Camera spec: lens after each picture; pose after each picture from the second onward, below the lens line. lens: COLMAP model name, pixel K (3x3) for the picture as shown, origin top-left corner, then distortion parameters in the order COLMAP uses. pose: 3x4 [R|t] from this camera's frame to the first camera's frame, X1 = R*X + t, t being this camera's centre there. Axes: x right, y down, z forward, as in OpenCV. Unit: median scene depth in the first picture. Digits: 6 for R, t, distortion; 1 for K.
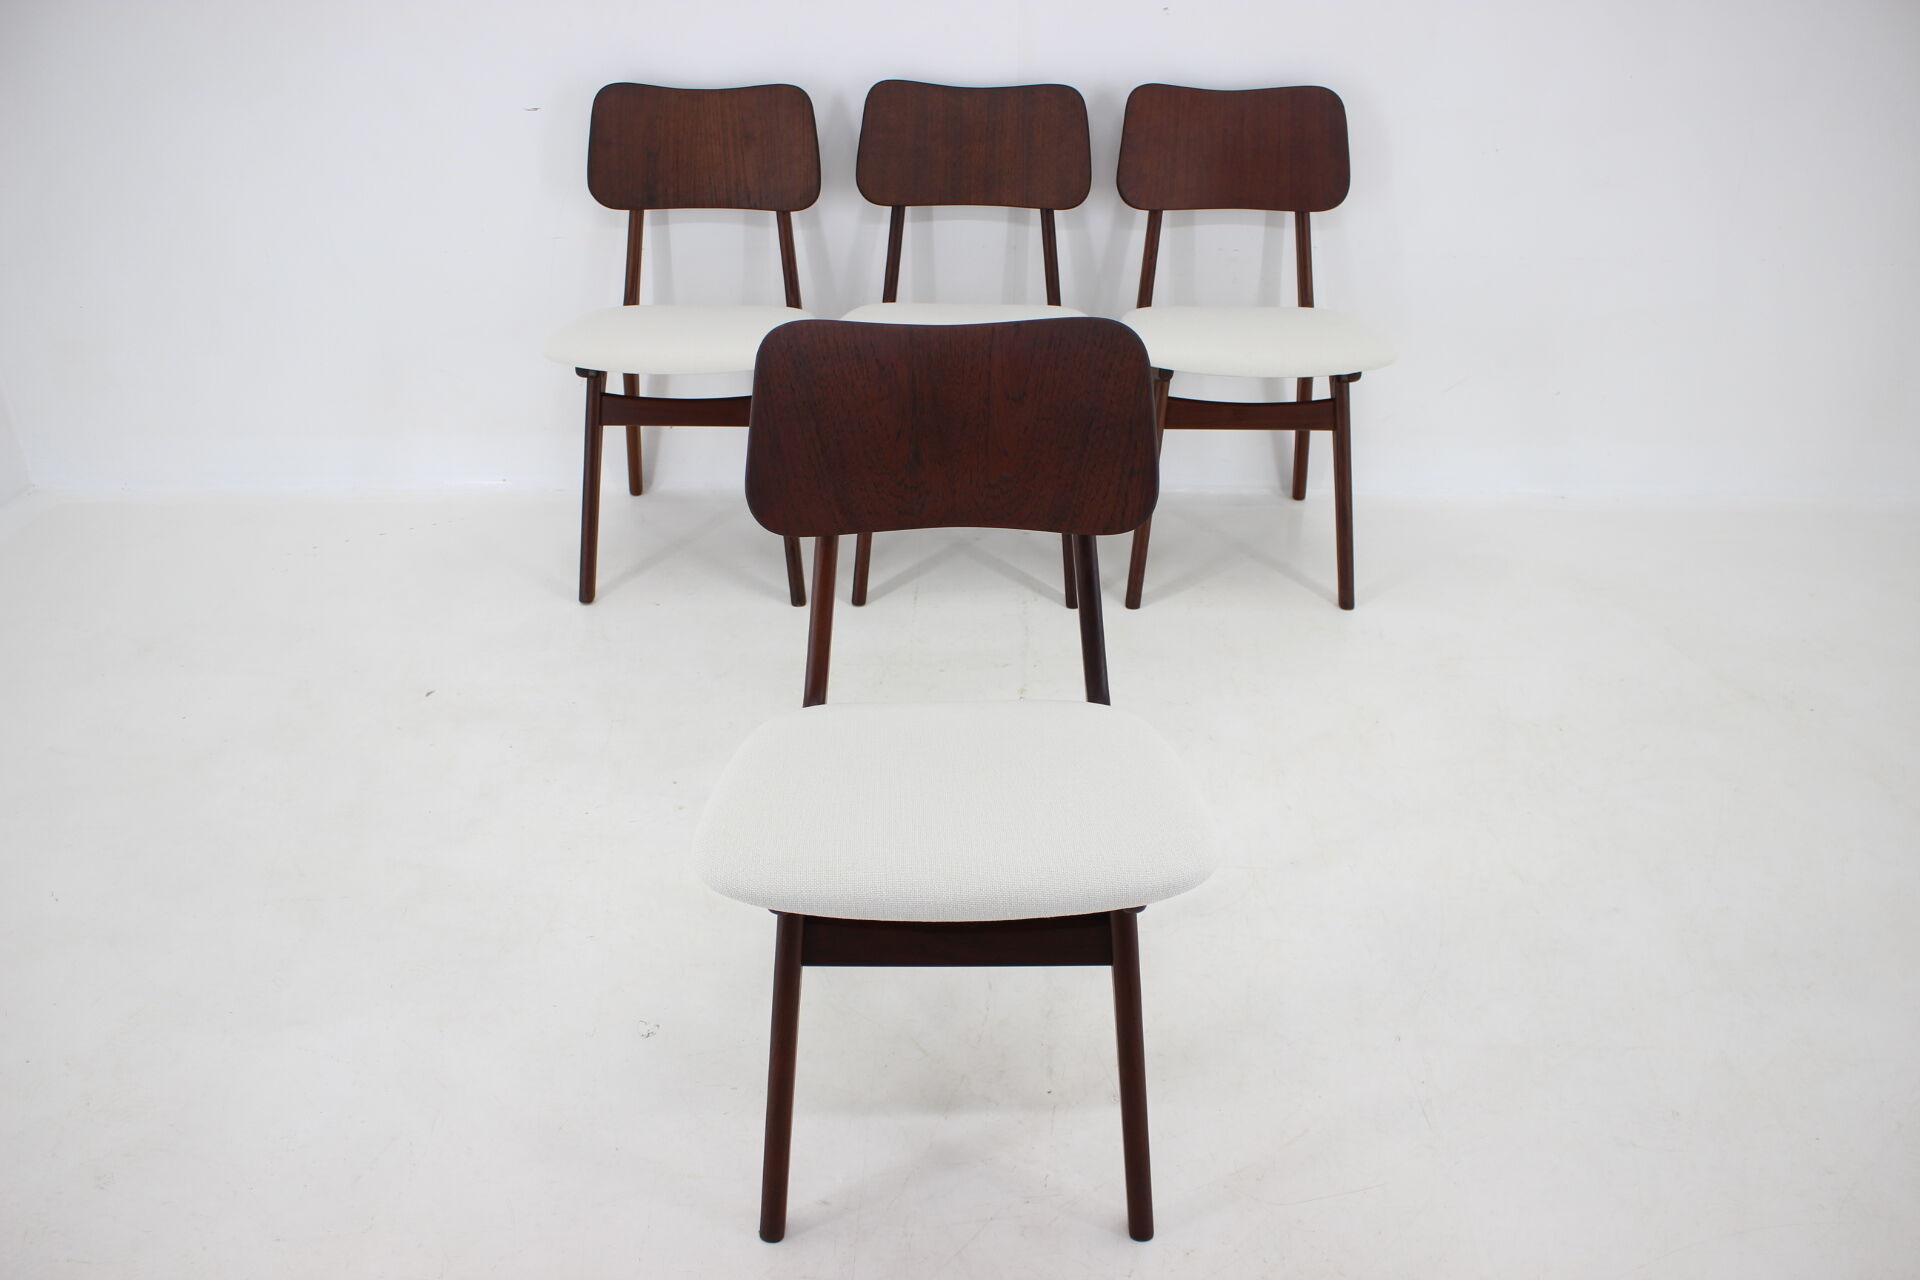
lens RADIAL K [[1605.6, 0, 959.6], [0, 1605.6, 697.7], [0, 0, 1]] dist [-0.156590, 0.126915]
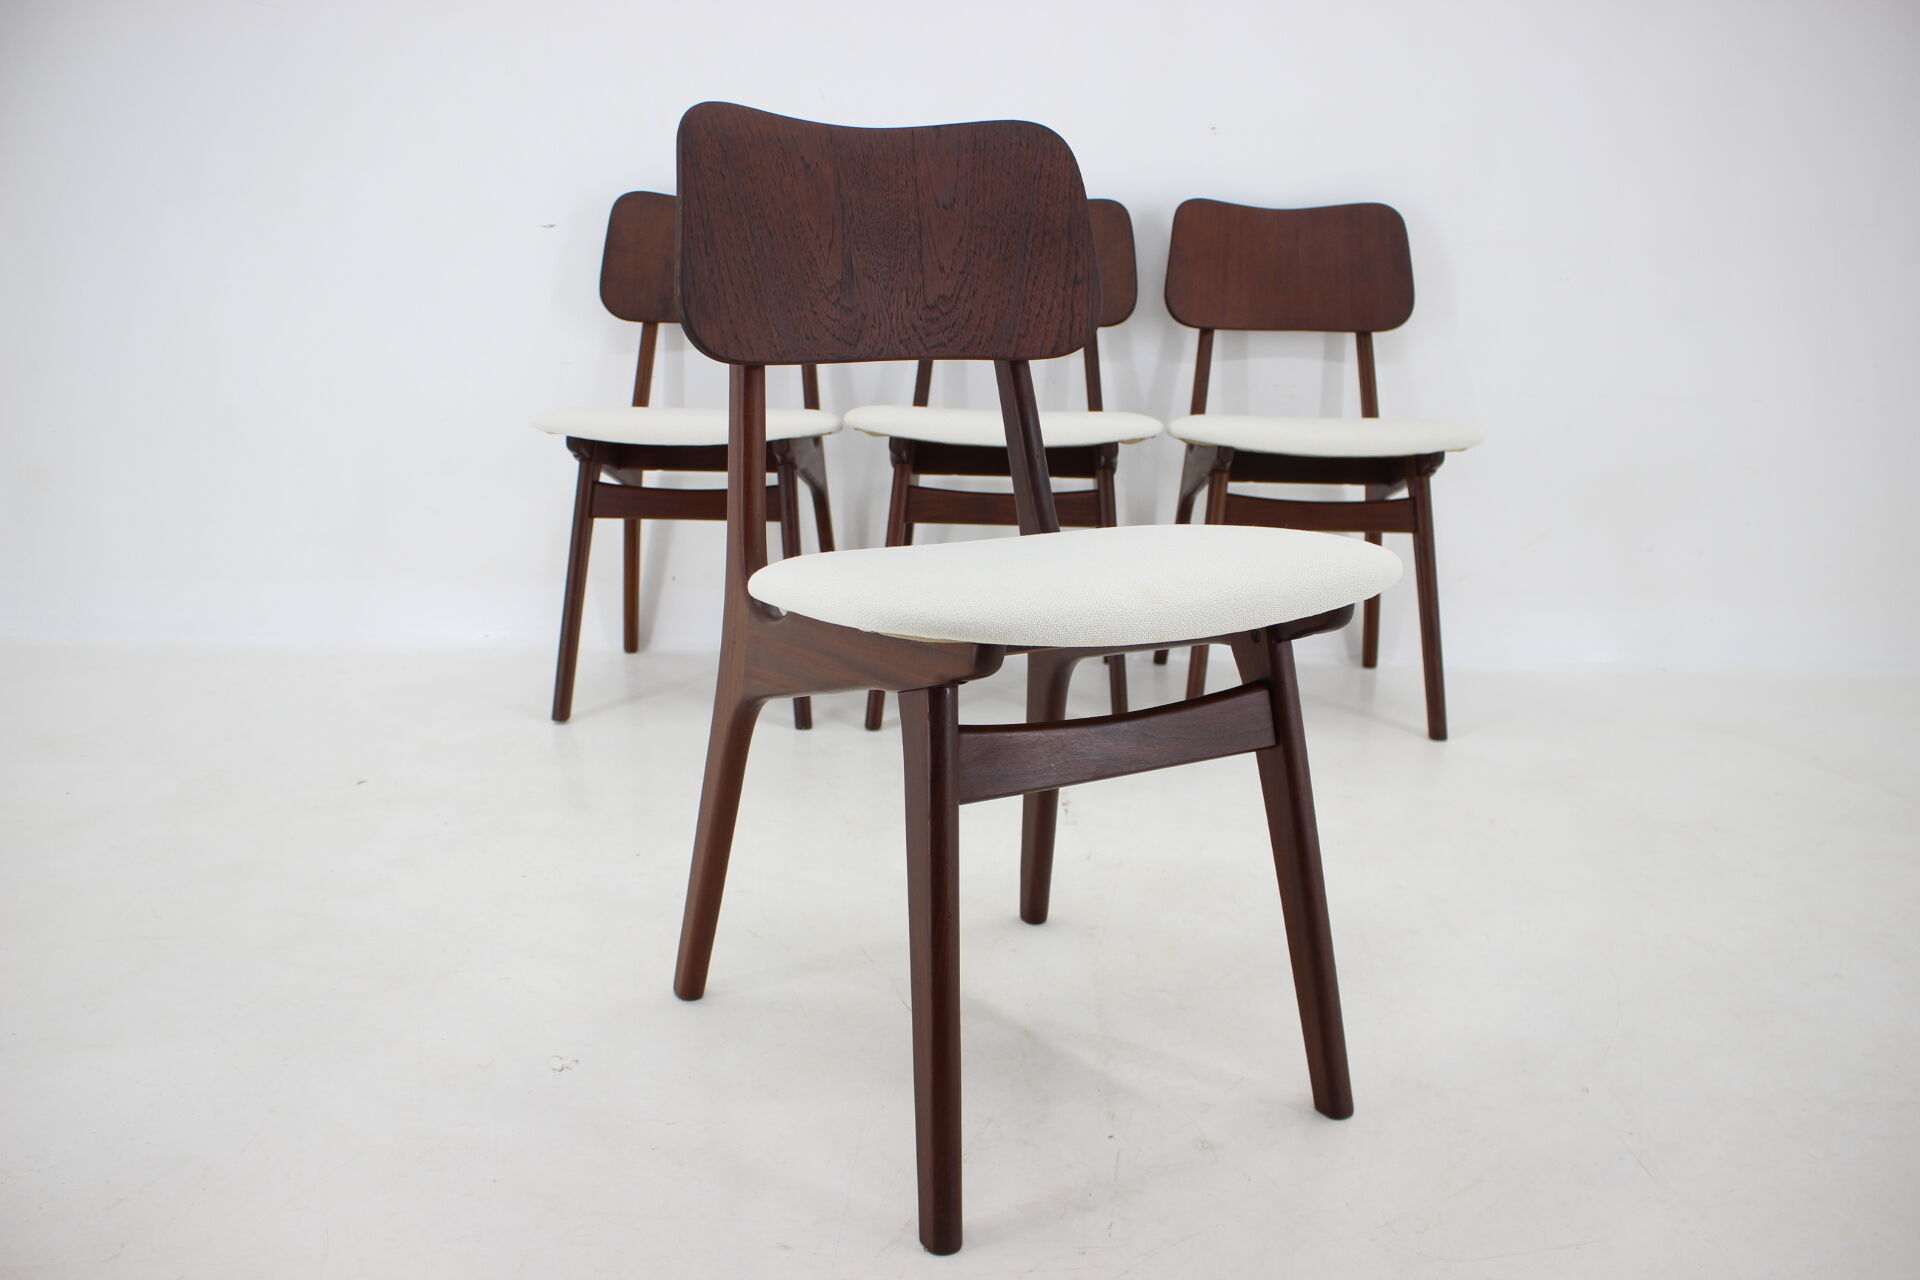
lens RADIAL K [[1599.7, 0, 958.9], [0, 1599.7, 700.1], [0, 0, 1]] dist [-0.156730, 0.123958]
pose [[0.999712, 0.015956, -0.017914, -0.001338], [-0.020362, 0.959220, -0.281928, 0.168681], [0.012684, 0.282211, 0.959268, 0.171350]]
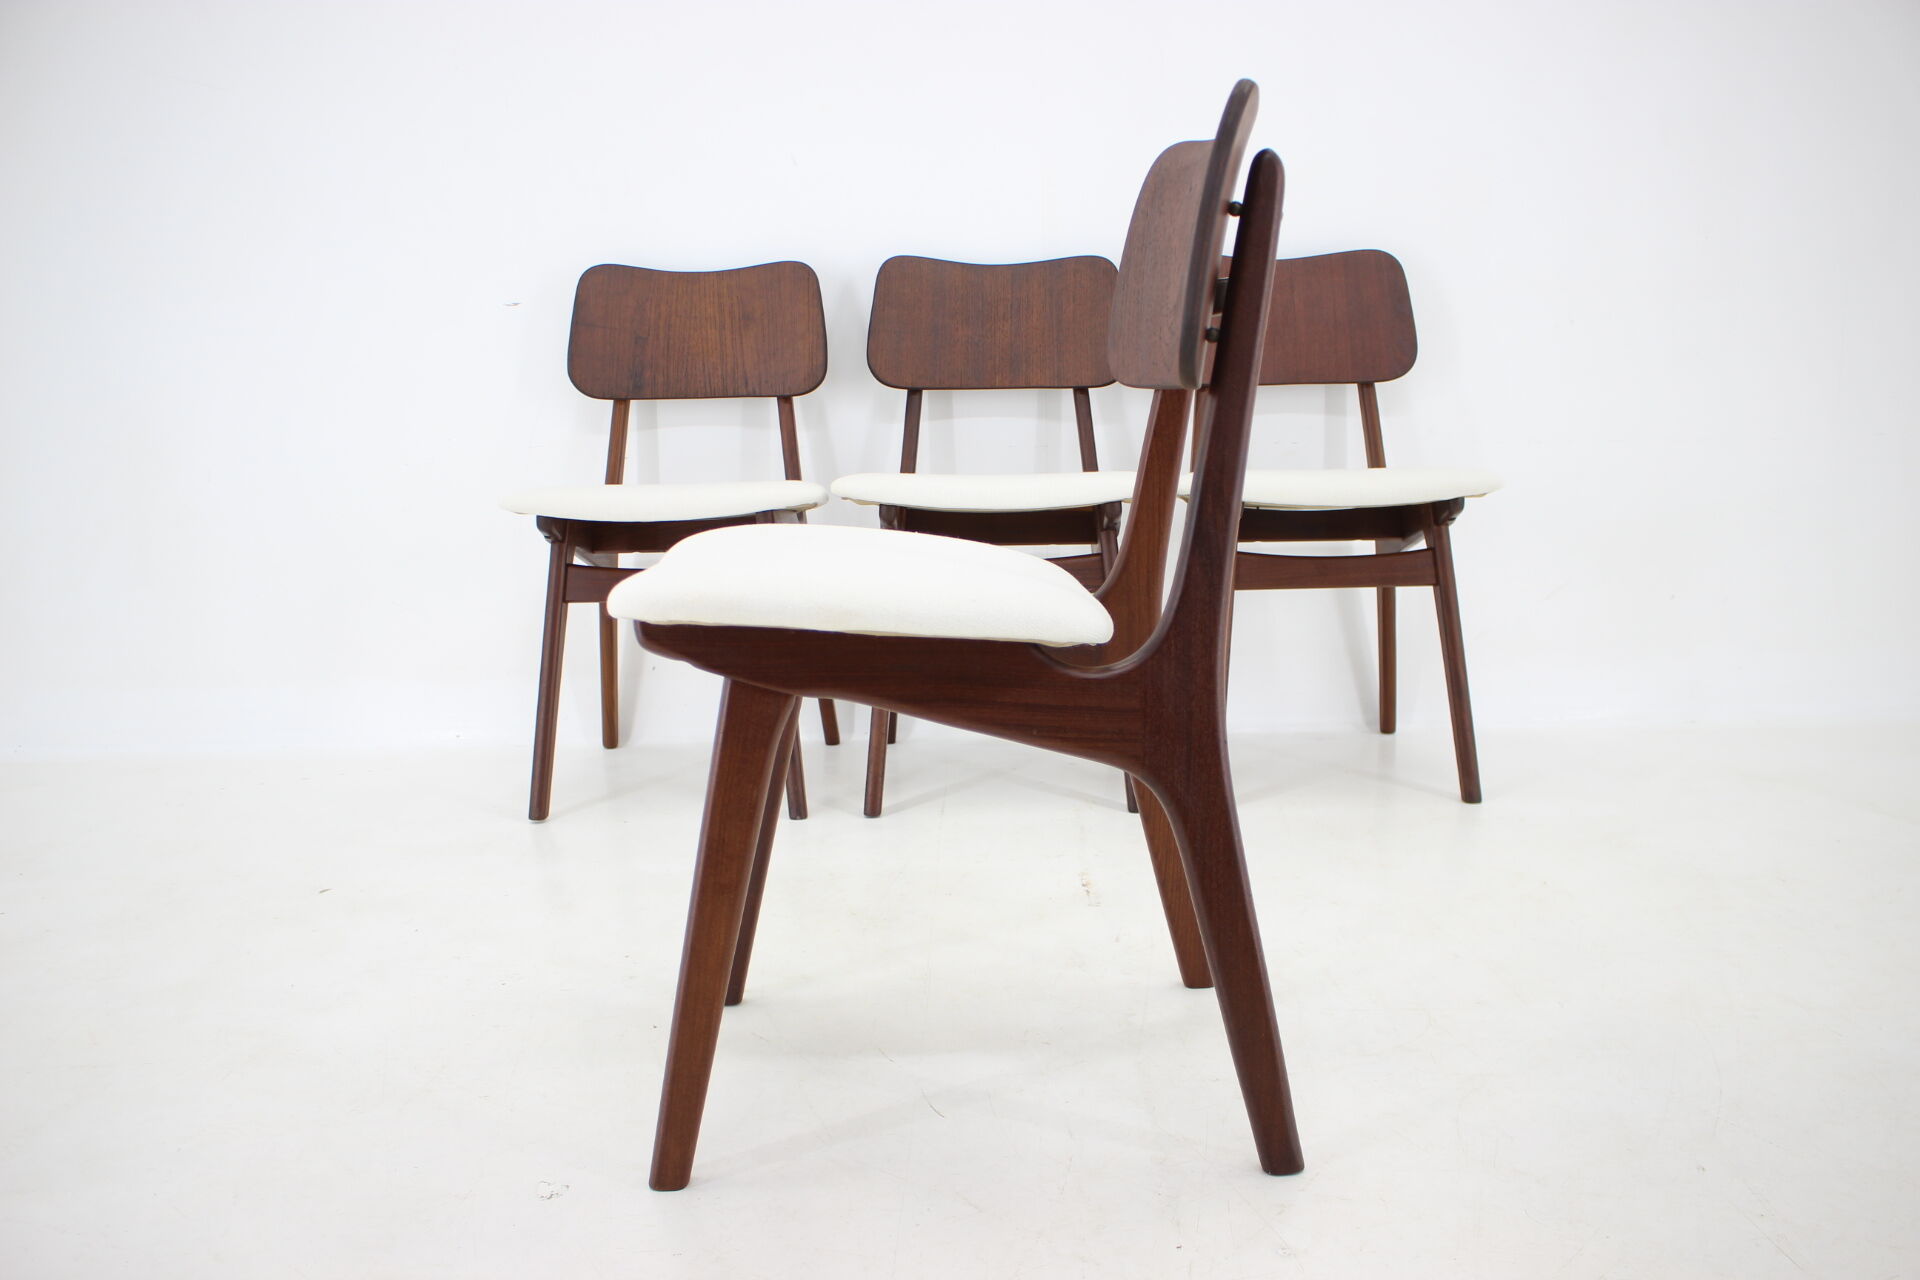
lens RADIAL K [[1605.6, 0, 959.6], [0, 1605.6, 697.7], [0, 0, 1]] dist [-0.156590, 0.126915]
pose [[0.999718, -0.023556, -0.002995, -0.014934], [0.021082, 0.938533, -0.344545, 0.165659], [0.010928, 0.344384, 0.938765, 0.221113]]
